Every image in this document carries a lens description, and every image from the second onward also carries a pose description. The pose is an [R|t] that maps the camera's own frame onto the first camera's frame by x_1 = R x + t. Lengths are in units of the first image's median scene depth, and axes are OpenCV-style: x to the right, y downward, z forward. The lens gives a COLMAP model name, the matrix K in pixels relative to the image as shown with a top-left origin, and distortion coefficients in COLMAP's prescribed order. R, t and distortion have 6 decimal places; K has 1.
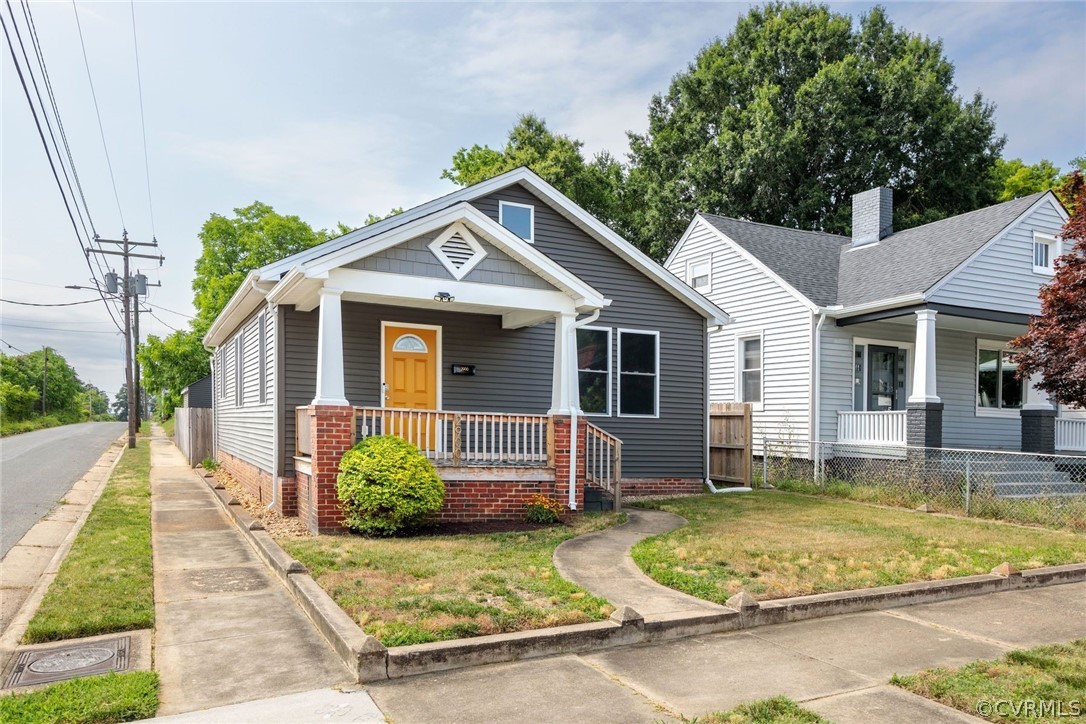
lens RADIAL K [[981.5, 0, 542.7], [0, 981.5, 387.3], [0, 0, 1]] dist [0.002525, -0.003237]
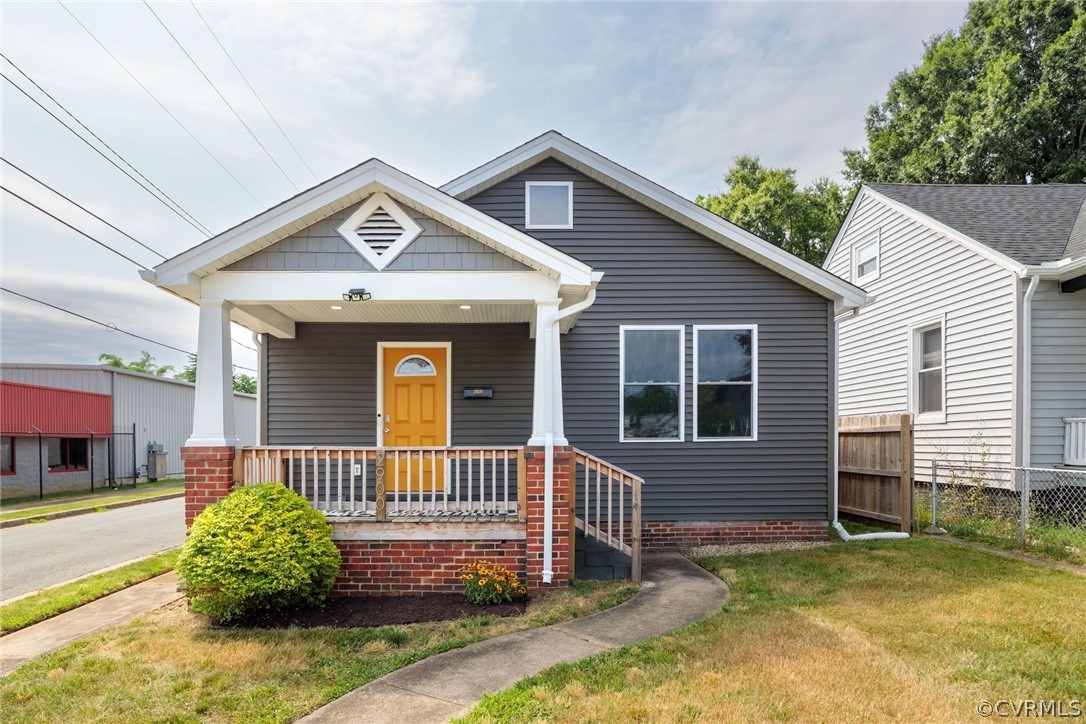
lens RADIAL K [[723.7, 0, 469.0], [0, 723.7, 458.9], [0, 0, 1]] dist [-0.010651, 0.000197]
pose [[0.896451, -0.027223, -0.442305, 0.167293], [0.051864, 0.997697, 0.043709, 0.010123], [0.440097, -0.062123, 0.895799, 0.416152]]
